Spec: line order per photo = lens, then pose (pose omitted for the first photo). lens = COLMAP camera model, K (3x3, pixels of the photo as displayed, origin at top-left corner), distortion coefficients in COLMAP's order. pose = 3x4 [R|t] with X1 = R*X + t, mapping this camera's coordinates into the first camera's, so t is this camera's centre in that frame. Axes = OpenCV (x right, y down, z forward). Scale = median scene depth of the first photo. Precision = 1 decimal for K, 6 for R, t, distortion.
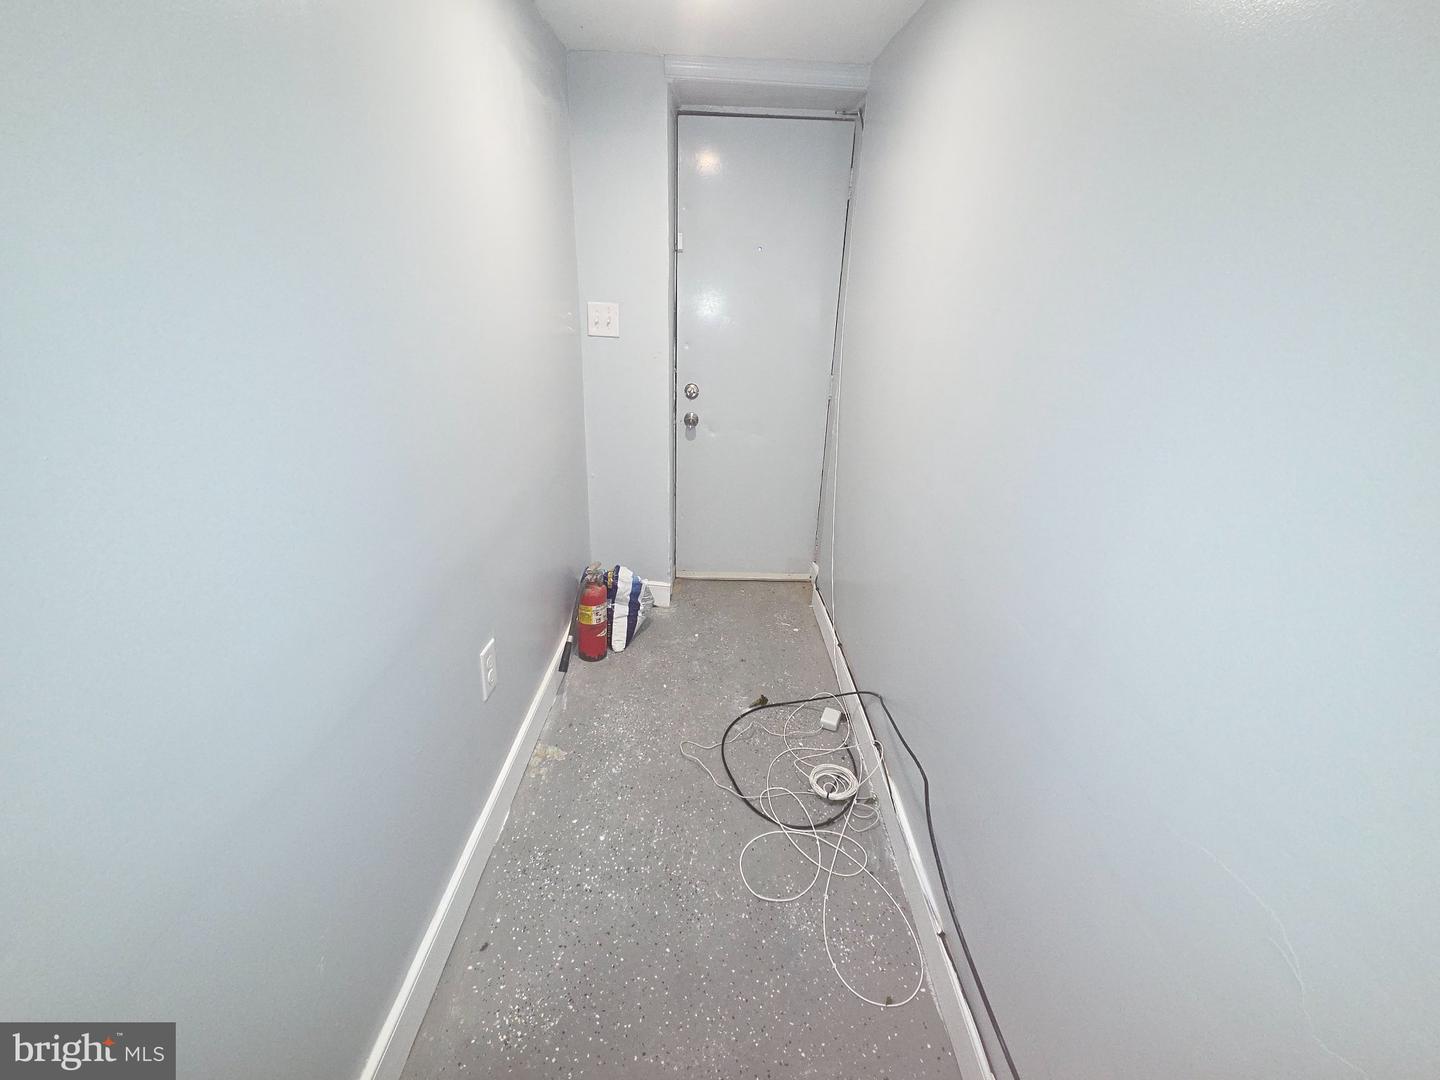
lens RADIAL K [[590.1, 0, 714.3], [0, 590.1, 525.5], [0, 0, 1]] dist [0.000767, 0.000044]
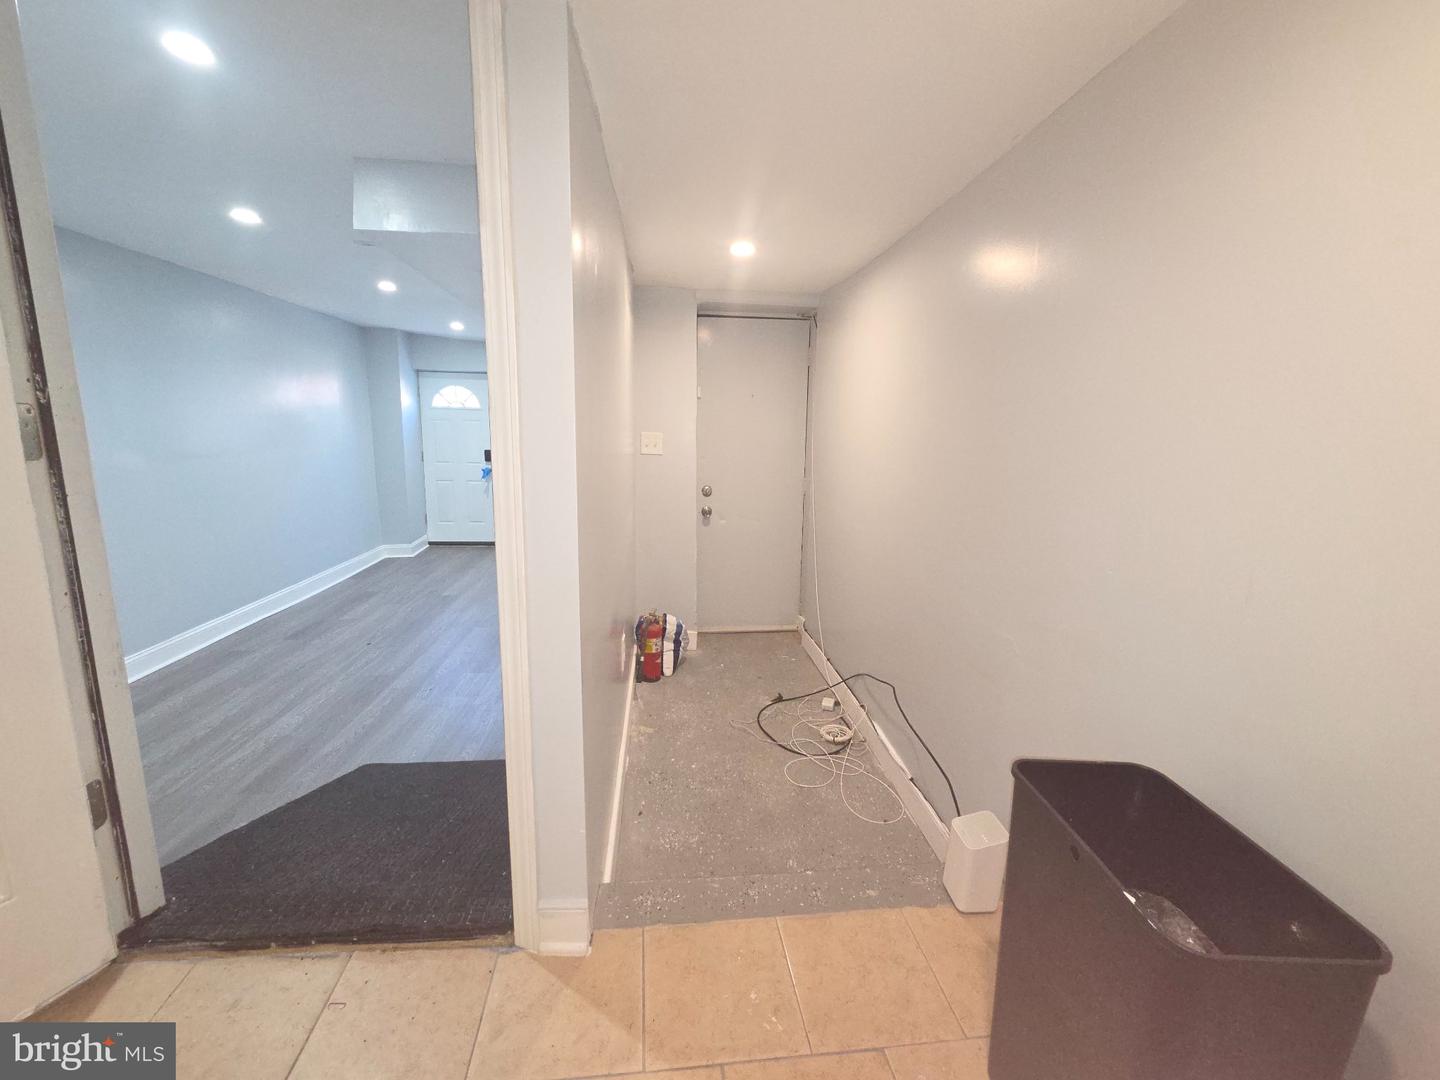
lens RADIAL K [[590.1, 0, 714.3], [0, 590.1, 525.5], [0, 0, 1]] dist [0.000767, 0.000044]
pose [[0.996112, -0.029616, 0.082970, -0.166491], [0.045052, 0.980583, -0.190862, 0.143521], [-0.075706, 0.193858, 0.978104, -0.423540]]
